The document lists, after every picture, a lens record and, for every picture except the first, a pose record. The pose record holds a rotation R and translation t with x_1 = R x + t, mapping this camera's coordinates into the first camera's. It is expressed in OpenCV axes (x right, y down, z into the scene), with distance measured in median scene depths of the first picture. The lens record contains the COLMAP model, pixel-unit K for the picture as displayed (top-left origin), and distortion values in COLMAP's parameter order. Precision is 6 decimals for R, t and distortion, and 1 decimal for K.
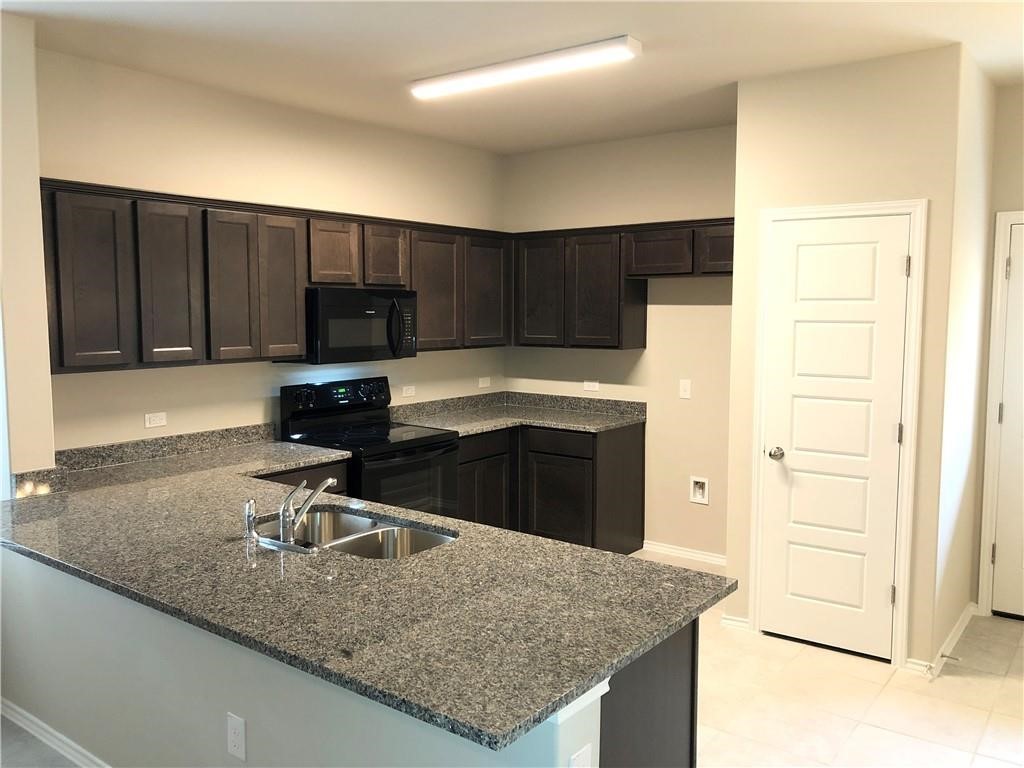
lens RADIAL K [[836.6, 0, 510.9], [0, 836.6, 383.5], [0, 0, 1]] dist [0.014791, -0.029326]
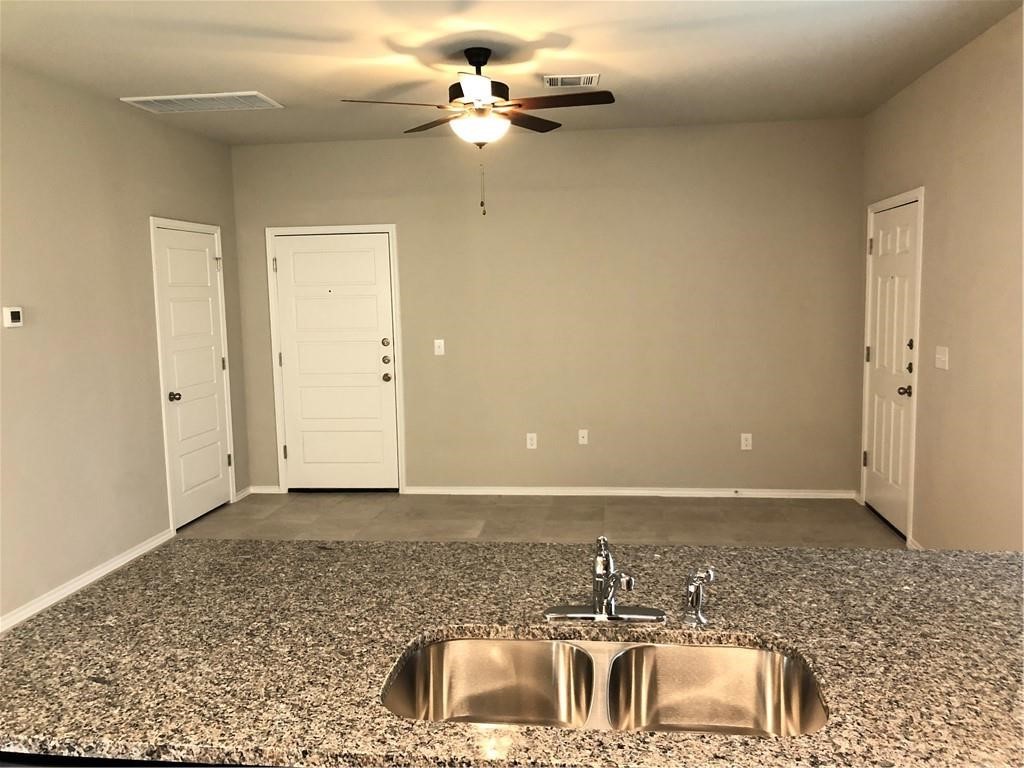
lens RADIAL K [[836.6, 0, 518.2], [0, 836.6, 385.2], [0, 0, 1]] dist [0.014791, -0.029326]
pose [[-0.863464, 0.075335, -0.498753, 0.129653], [-0.025927, 0.980848, 0.193040, -0.133483], [0.503744, 0.179614, -0.844974, 1.720356]]
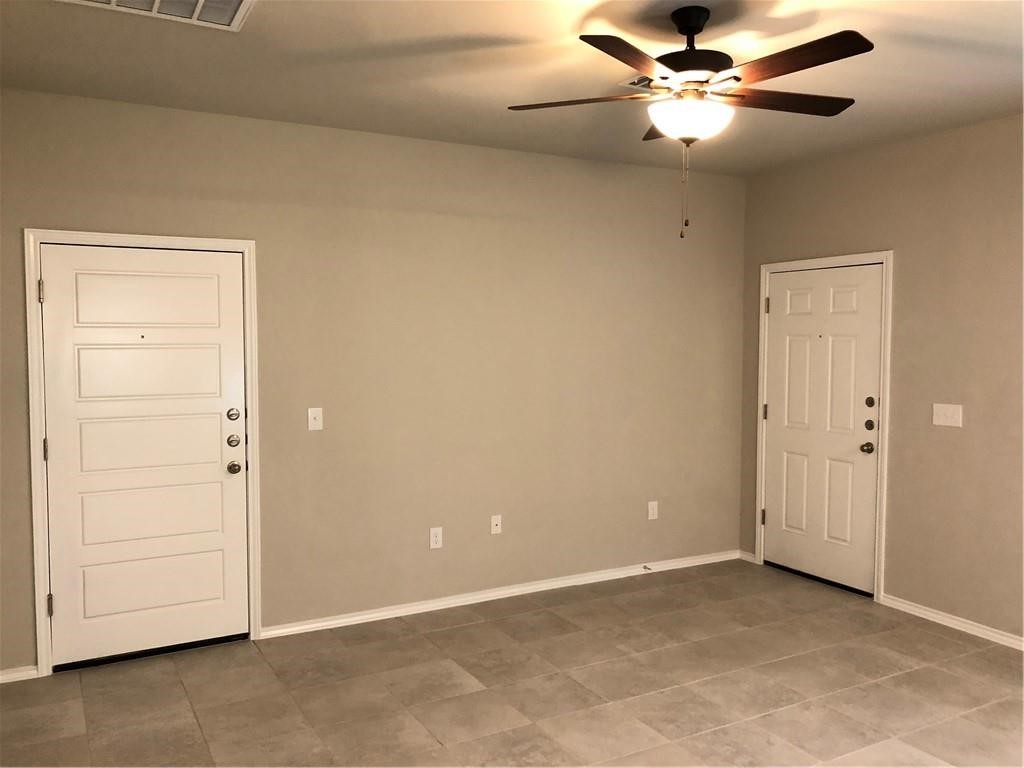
lens RADIAL K [[836.6, 0, 511.3], [0, 836.6, 379.2], [0, 0, 1]] dist [0.014791, -0.029326]
pose [[-0.402687, 0.048078, -0.914074, 0.315910], [-0.086854, 0.992107, 0.090445, -0.086386], [0.911208, 0.115812, -0.395332, 1.152093]]
